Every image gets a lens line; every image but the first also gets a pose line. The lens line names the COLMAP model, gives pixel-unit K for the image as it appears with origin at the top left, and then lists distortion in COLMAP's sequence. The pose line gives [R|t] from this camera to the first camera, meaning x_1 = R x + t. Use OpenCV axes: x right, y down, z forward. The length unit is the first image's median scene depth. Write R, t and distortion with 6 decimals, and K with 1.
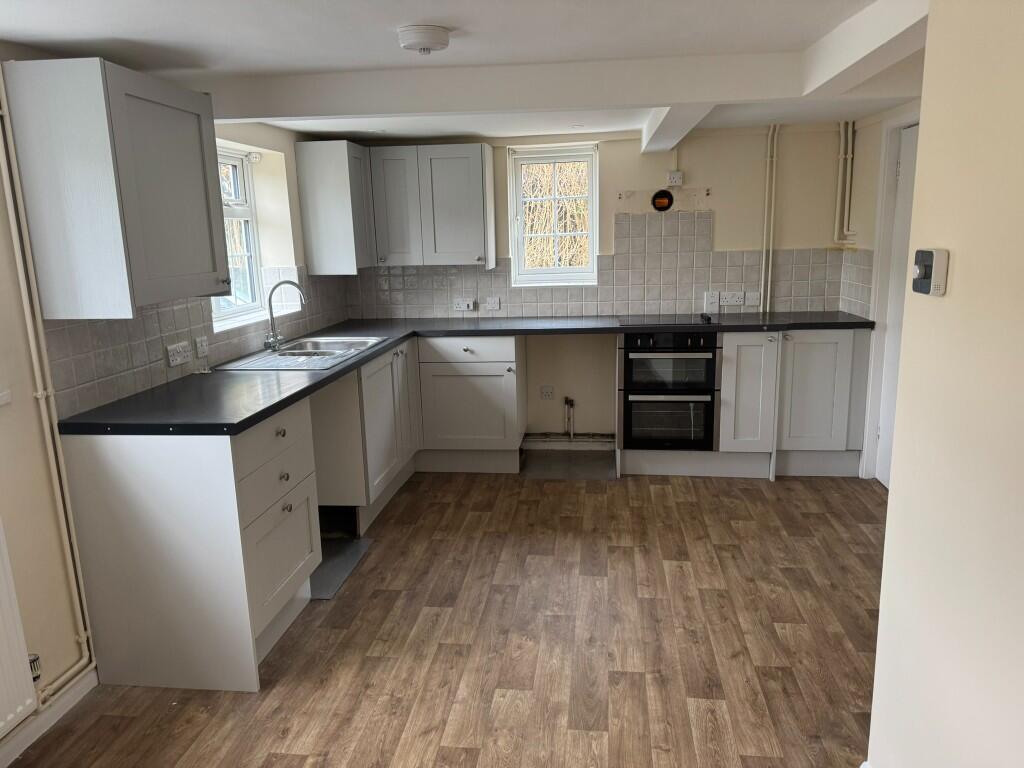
lens RADIAL K [[719.4, 0, 515.3], [0, 719.4, 385.4], [0, 0, 1]] dist [0.036473, -0.042902]
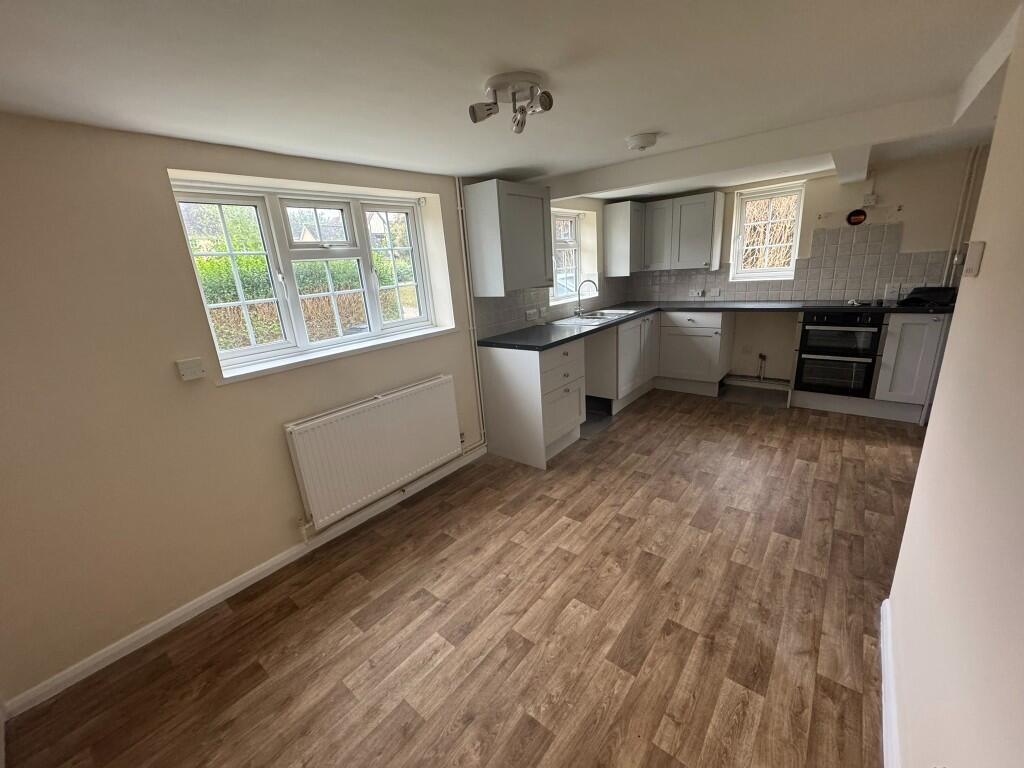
lens RADIAL K [[406.5, 0, 510.1], [0, 406.5, 384.5], [0, 0, 1]] dist [-0.002657, -0.000770]
pose [[0.841711, 0.117714, -0.526940, 0.141608], [-0.064262, 0.990849, 0.118697, 0.021687], [0.536090, -0.066047, 0.841573, -0.061342]]
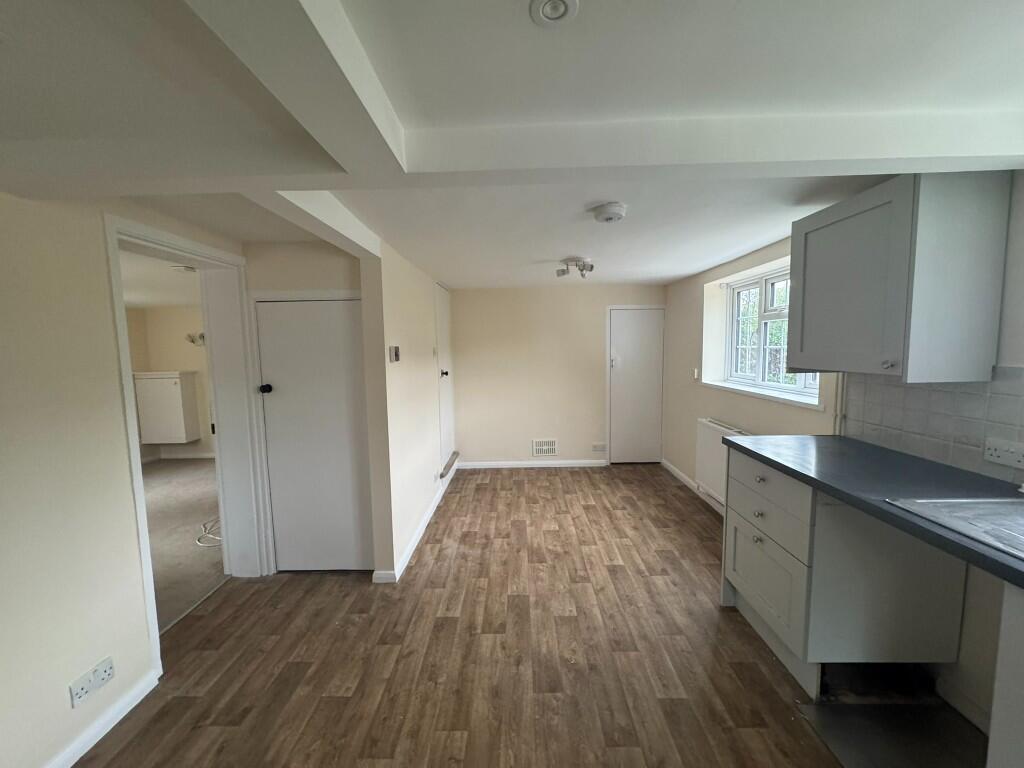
lens RADIAL K [[406.5, 0, 513.2], [0, 406.5, 382.9], [0, 0, 1]] dist [-0.002657, -0.000770]
pose [[-0.993054, 0.054791, -0.104124, 0.142531], [0.020936, 0.953119, 0.301872, -0.272448], [0.115783, 0.297595, -0.947645, 1.351382]]
